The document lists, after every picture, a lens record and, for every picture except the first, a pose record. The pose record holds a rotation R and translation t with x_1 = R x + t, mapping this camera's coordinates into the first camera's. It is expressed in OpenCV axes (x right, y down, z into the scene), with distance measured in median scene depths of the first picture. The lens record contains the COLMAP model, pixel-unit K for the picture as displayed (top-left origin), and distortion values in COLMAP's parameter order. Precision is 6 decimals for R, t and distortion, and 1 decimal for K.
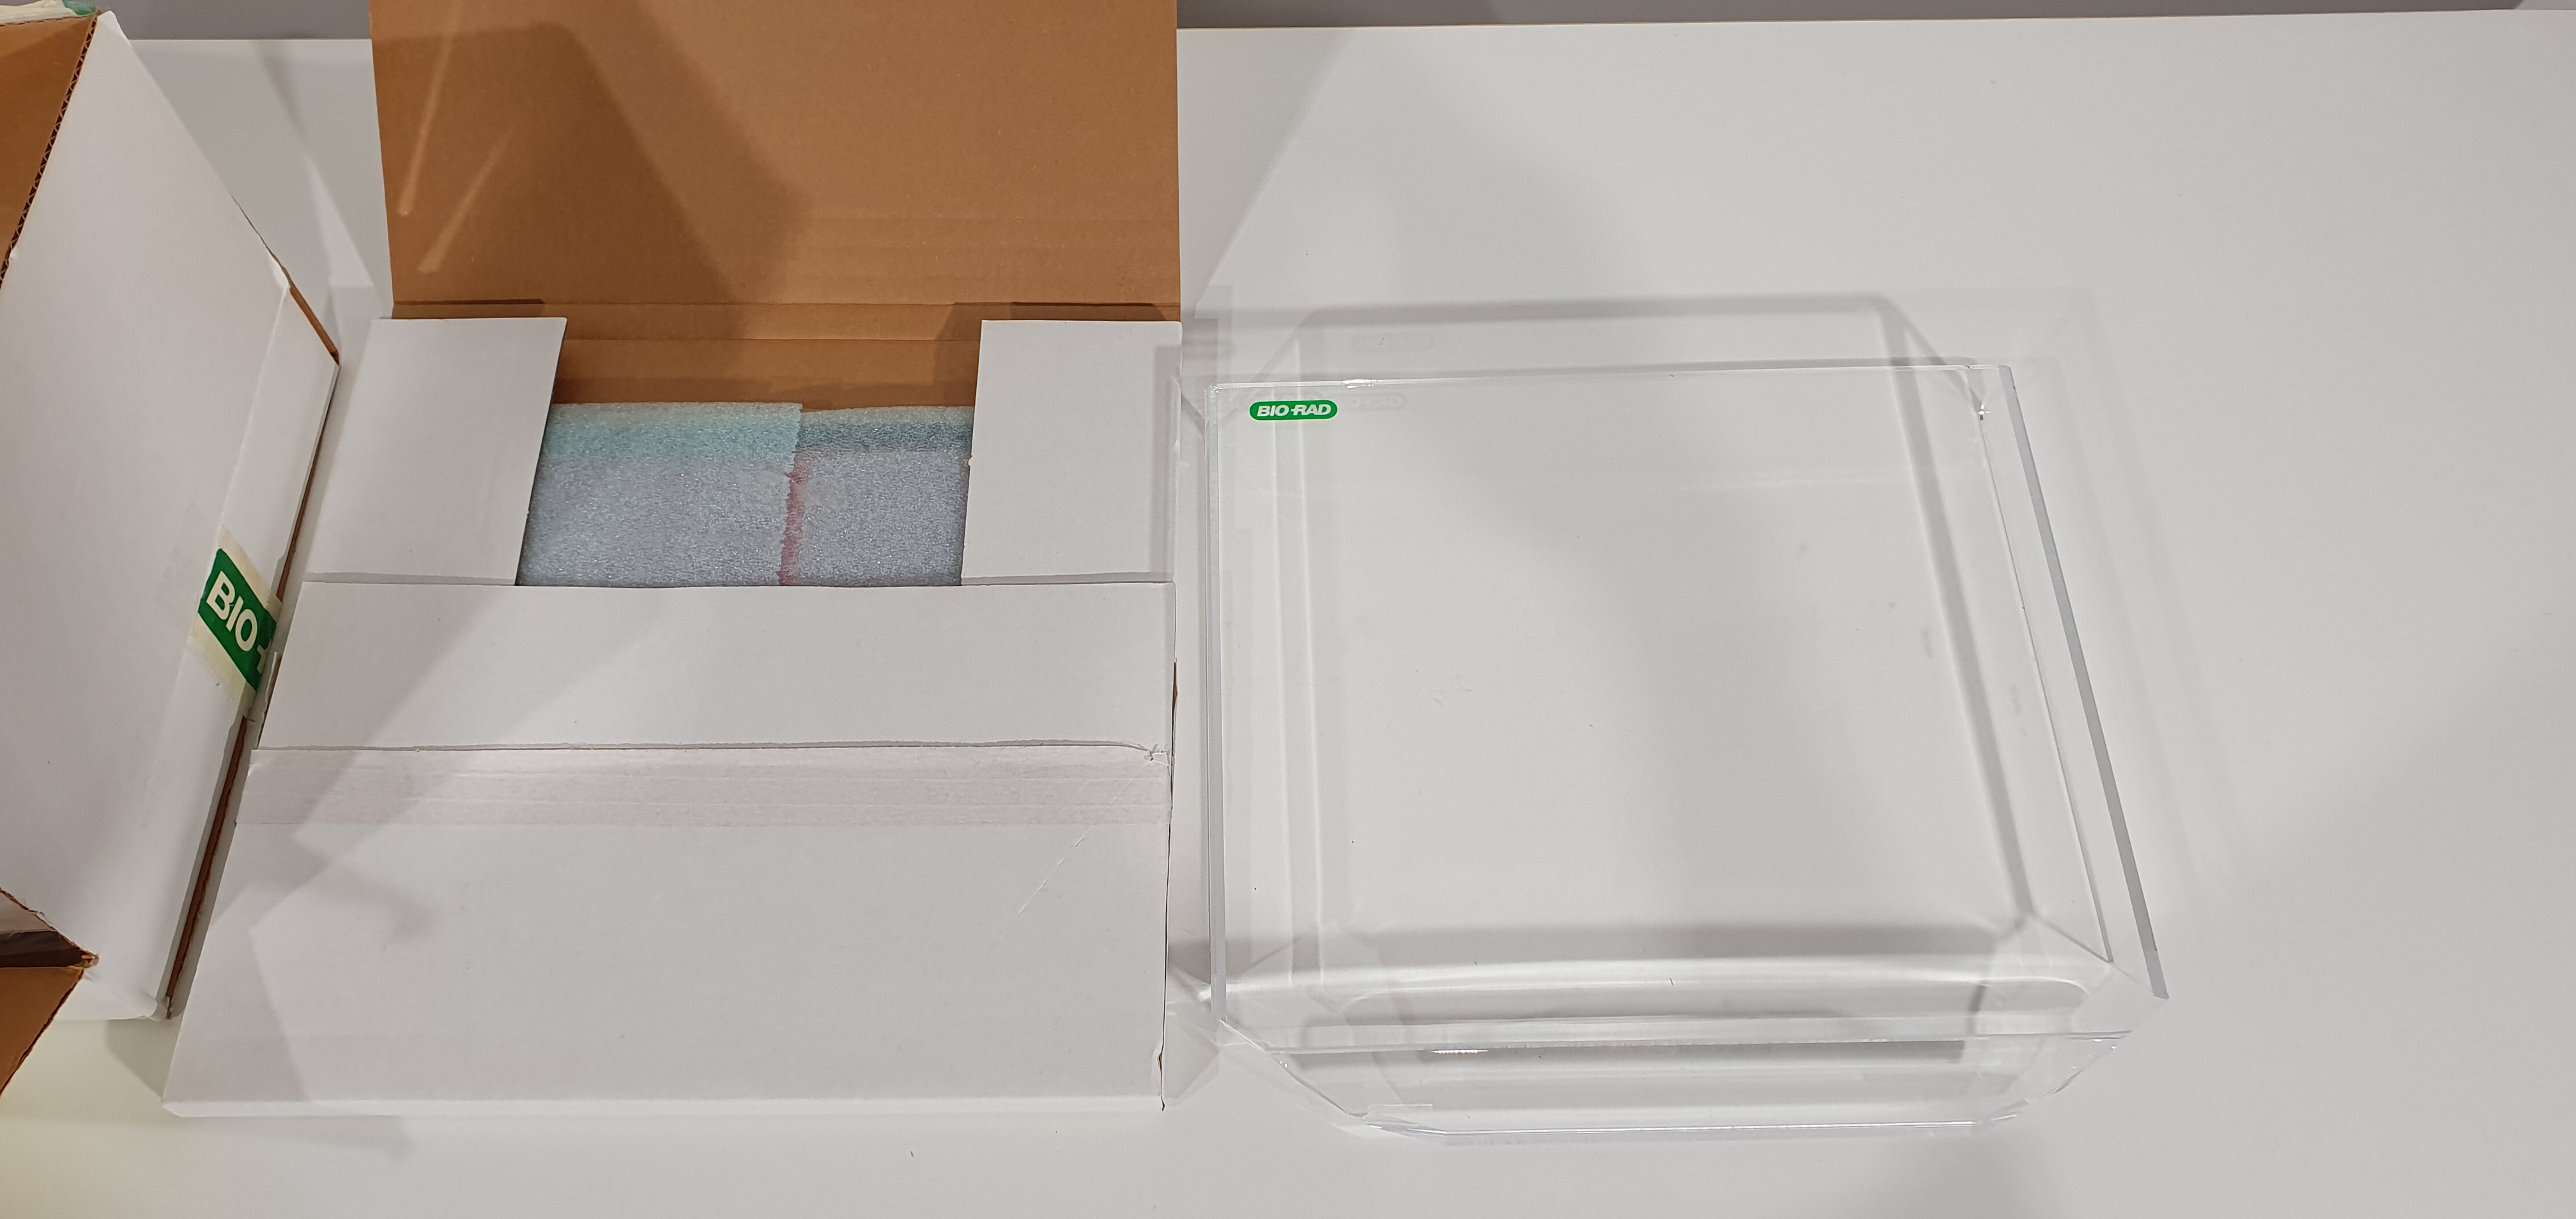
lens RADIAL K [[2157.1, 0, 1331.7], [0, 2157.1, 734.7], [0, 0, 1]] dist [0.090350, -0.249907]
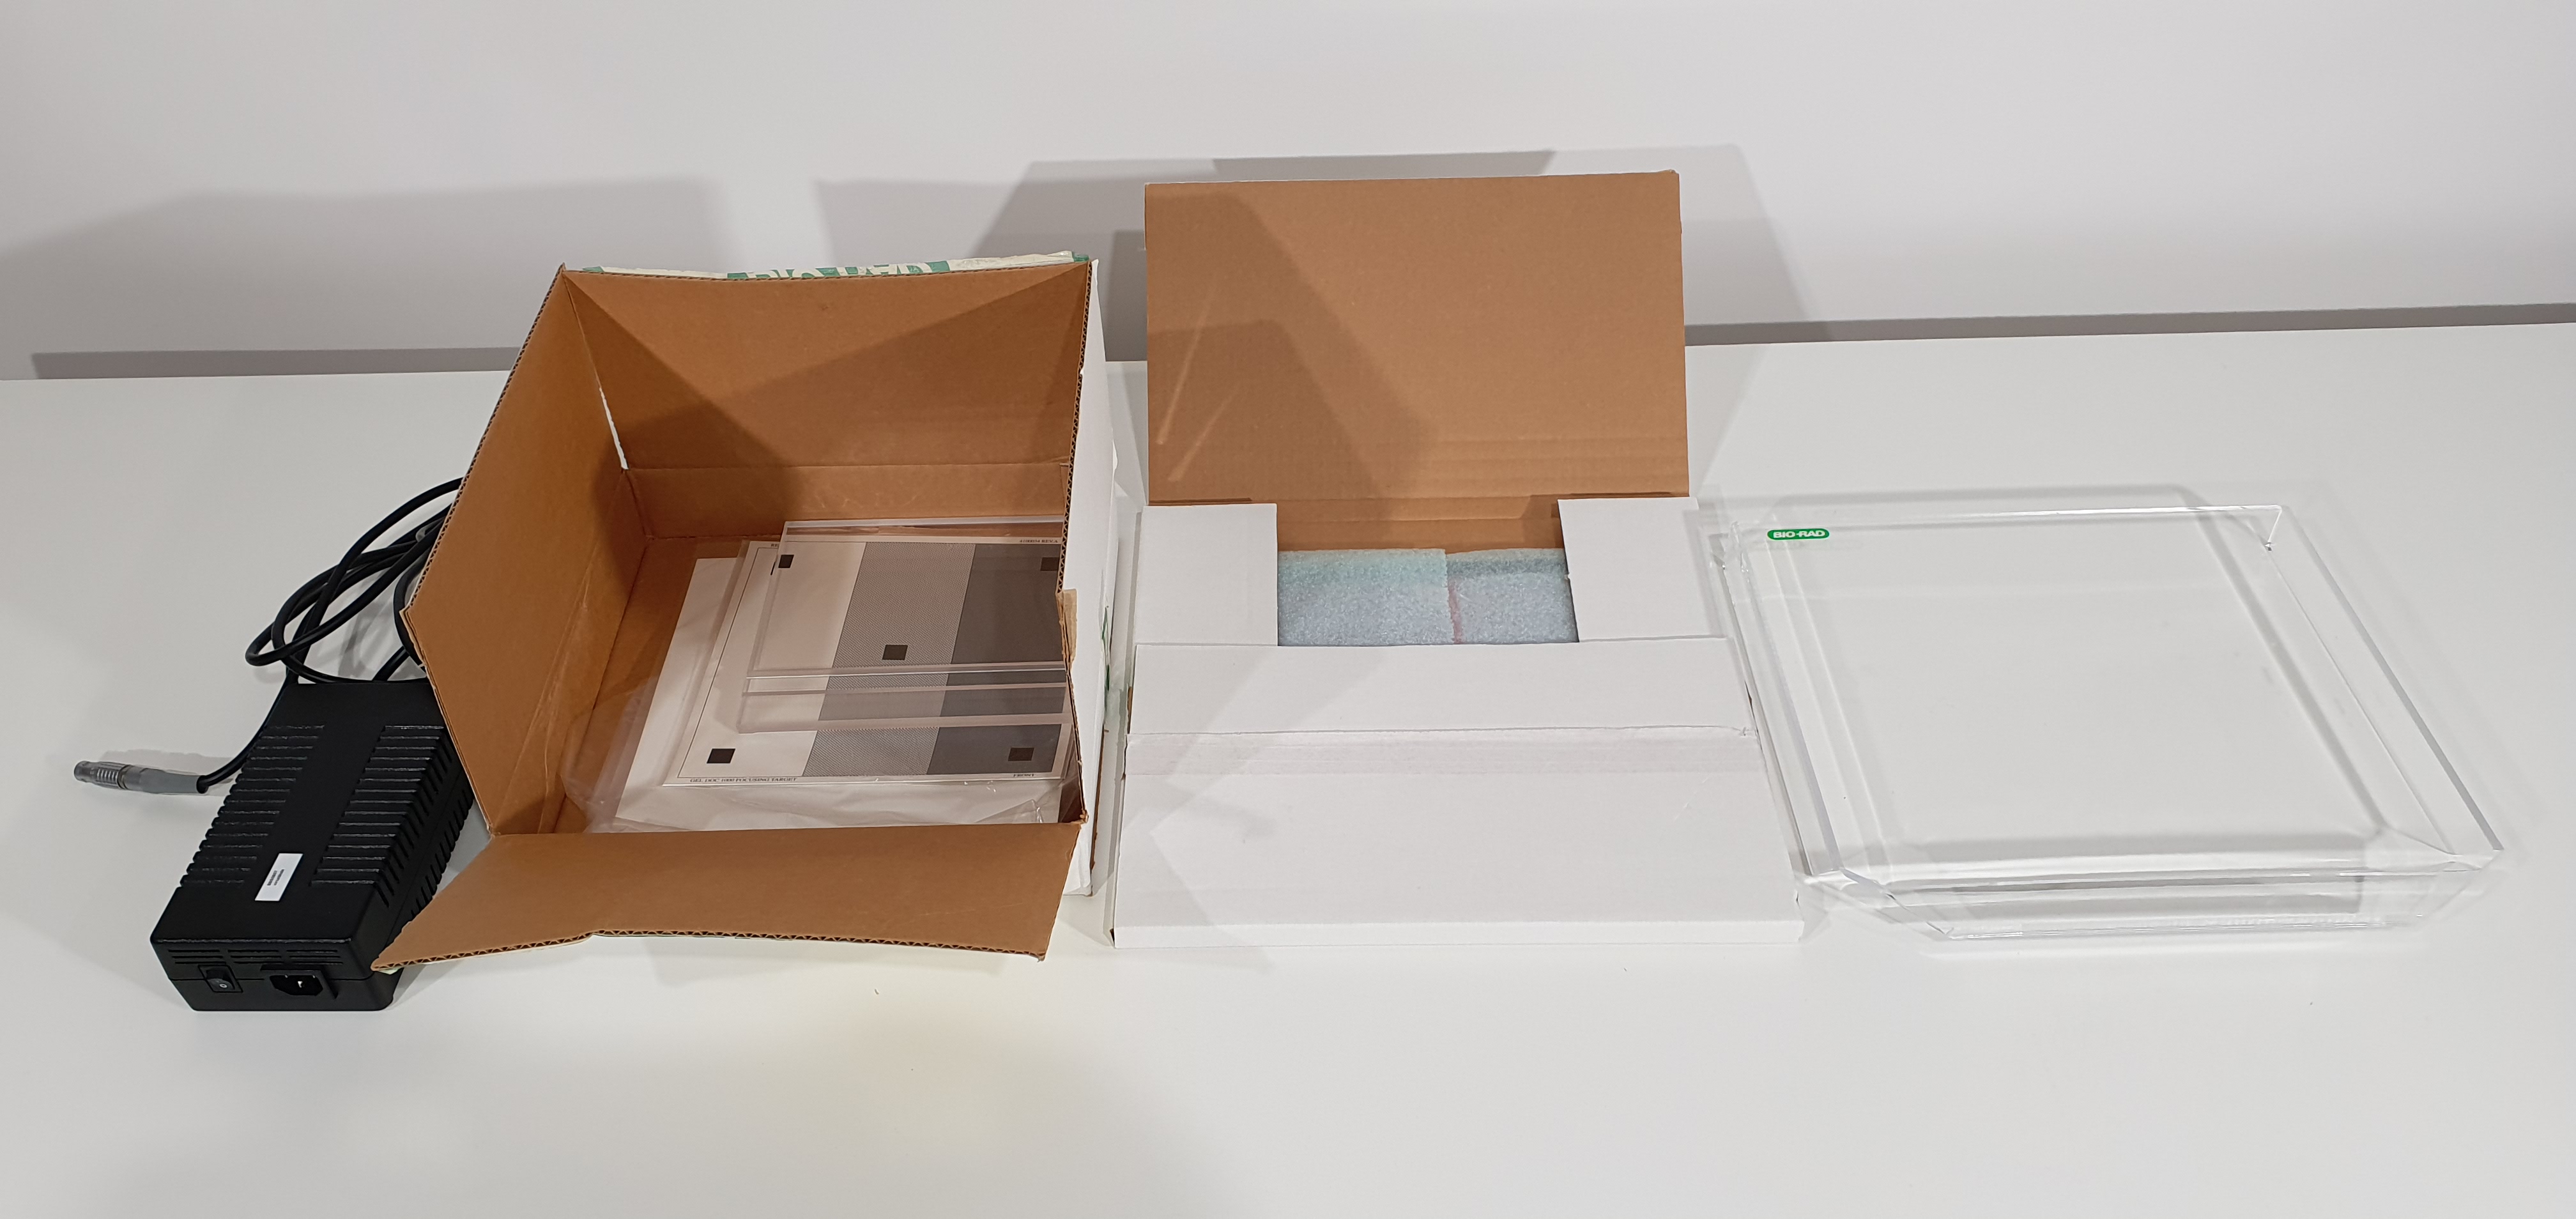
lens RADIAL K [[2080.3, 0, 1332.5], [0, 2080.3, 671.6], [0, 0, 1]] dist [0.005370, 0.000123]
pose [[0.999330, -0.020936, -0.030025, -0.278807], [0.010705, 0.951581, -0.307210, 0.349191], [0.035003, 0.306683, 0.951168, -0.293663]]
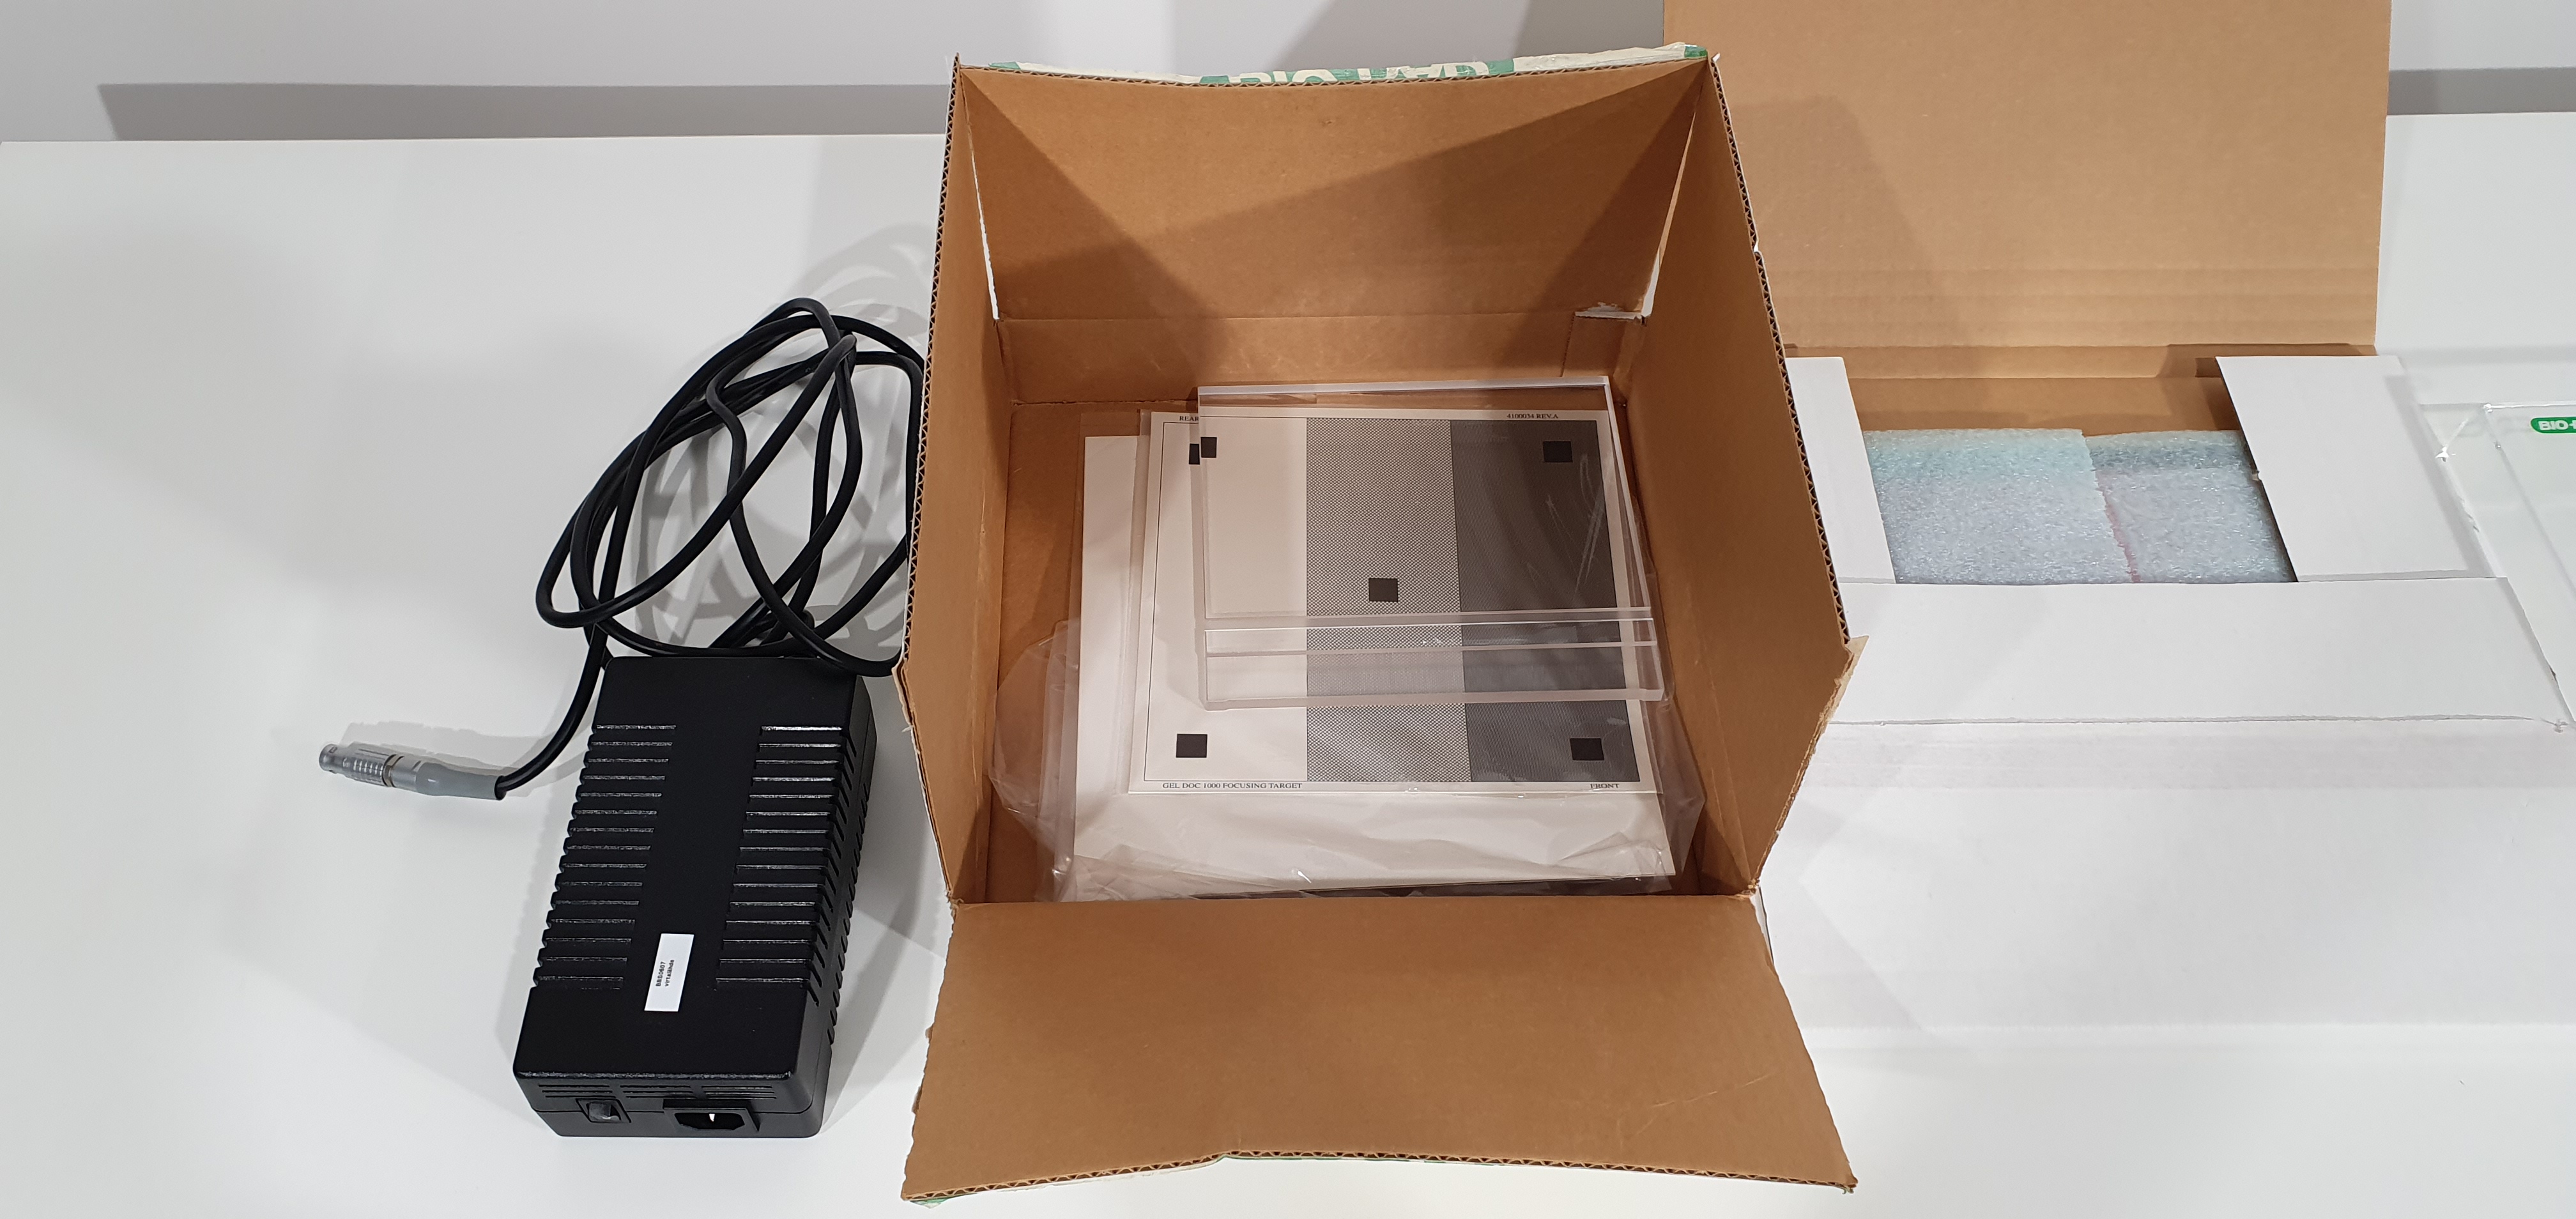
lens RADIAL K [[2157.1, 0, 1331.7], [0, 2157.1, 734.7], [0, 0, 1]] dist [0.090350, -0.249907]
pose [[0.999592, -0.006741, -0.027773, -0.586846], [0.003786, 0.994450, -0.105139, 0.110577], [0.028328, 0.104991, 0.994070, -0.069342]]
